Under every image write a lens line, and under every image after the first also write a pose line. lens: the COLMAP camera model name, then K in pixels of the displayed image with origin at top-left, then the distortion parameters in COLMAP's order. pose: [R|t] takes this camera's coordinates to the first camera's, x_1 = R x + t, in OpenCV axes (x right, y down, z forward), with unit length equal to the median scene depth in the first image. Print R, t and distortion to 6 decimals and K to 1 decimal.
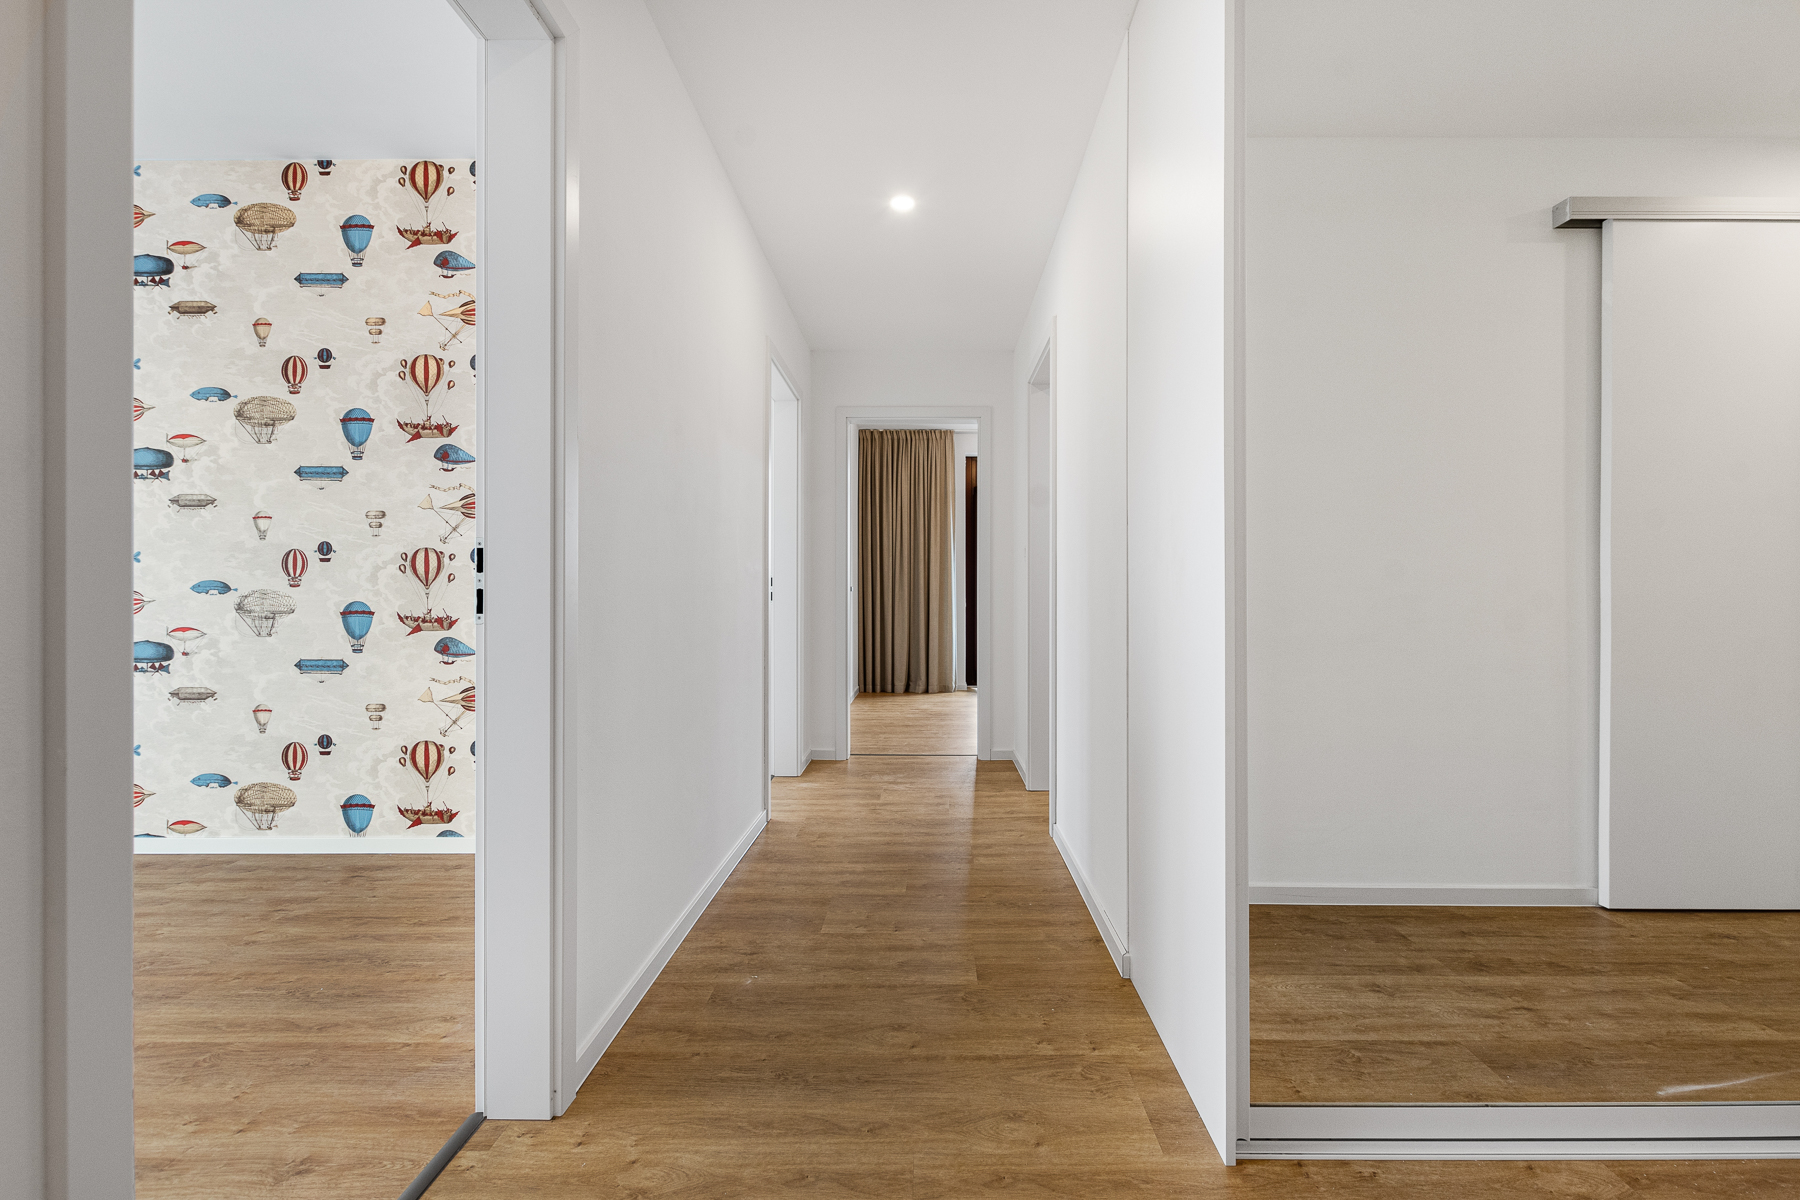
lens RADIAL K [[784.6, 0, 918.4], [0, 784.6, 597.0], [0, 0, 1]] dist [0.007895, -0.005024]
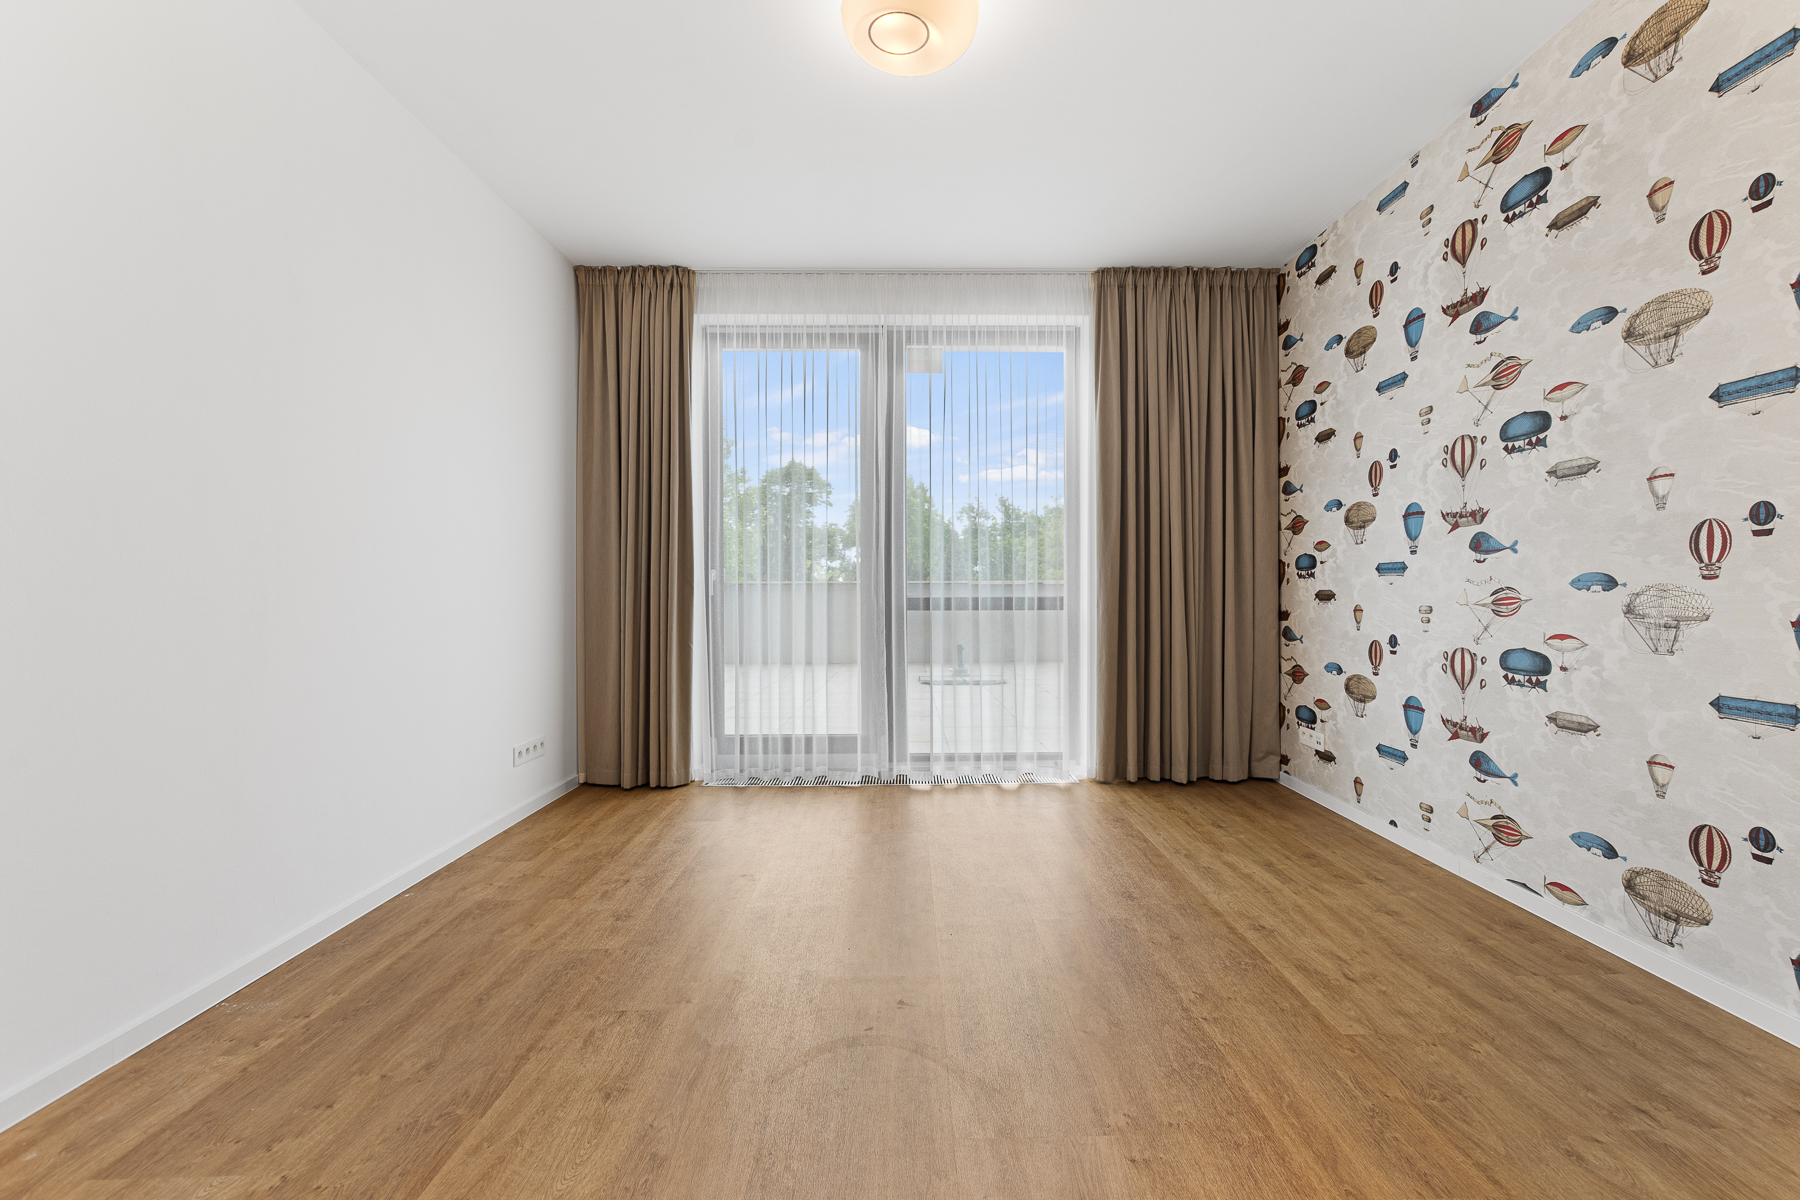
lens RADIAL K [[784.6, 0, 918.4], [0, 784.6, 597.0], [0, 0, 1]] dist [0.007895, -0.005024]
pose [[0.035886, 0.003517, -0.999350, -0.185811], [0.002387, 0.999991, 0.003605, -0.002362], [0.999353, -0.002515, 0.035877, 0.343529]]
